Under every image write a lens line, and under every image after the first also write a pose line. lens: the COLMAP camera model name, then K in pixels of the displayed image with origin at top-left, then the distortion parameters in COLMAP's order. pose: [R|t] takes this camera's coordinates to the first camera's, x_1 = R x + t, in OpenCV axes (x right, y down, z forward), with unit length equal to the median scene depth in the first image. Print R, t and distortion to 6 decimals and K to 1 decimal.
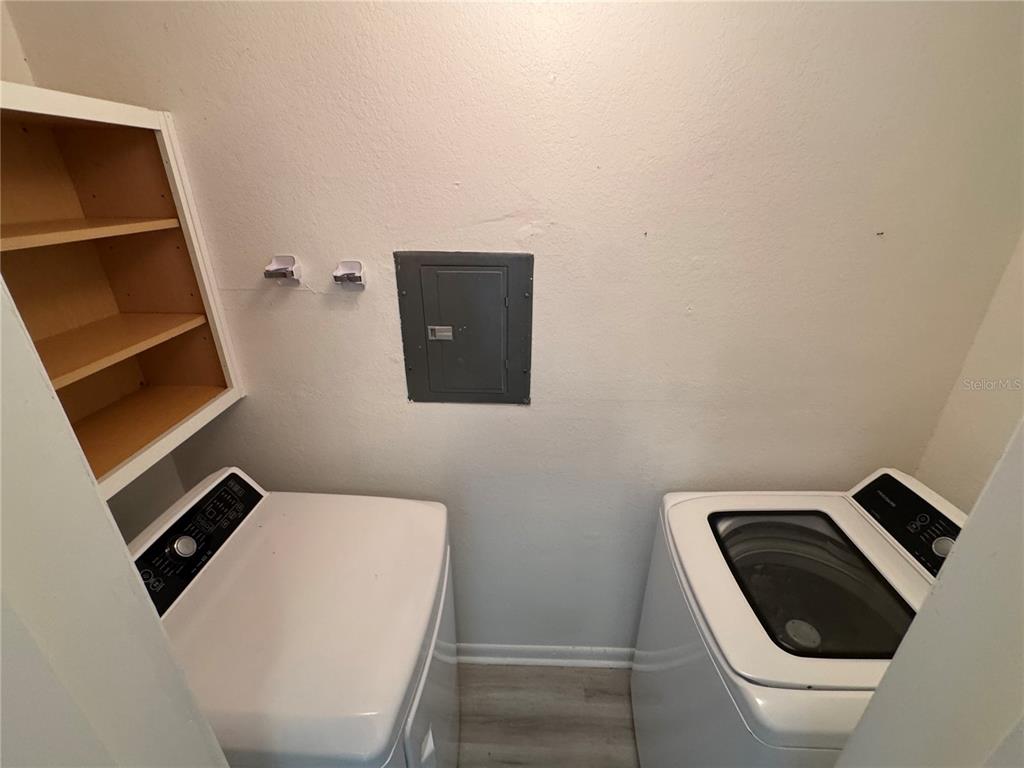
lens RADIAL K [[449.6, 0, 512.0], [0, 449.6, 384.0], [0, 0, 1]] dist [-0.001106, 0.000235]
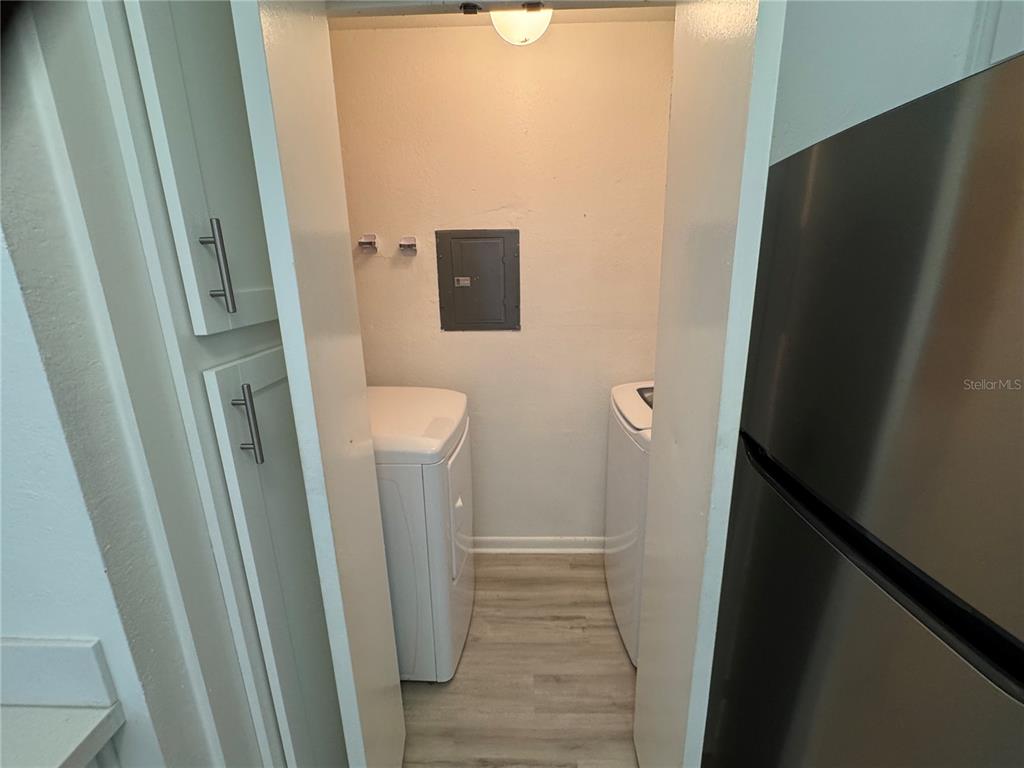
lens RADIAL K [[449.6, 0, 512.0], [0, 449.6, 384.0], [0, 0, 1]] dist [-0.001106, 0.000235]
pose [[0.999719, -0.022054, -0.008680, 0.021608], [0.020337, 0.986312, -0.163630, 0.503971], [0.012169, 0.163407, 0.986484, -0.506630]]
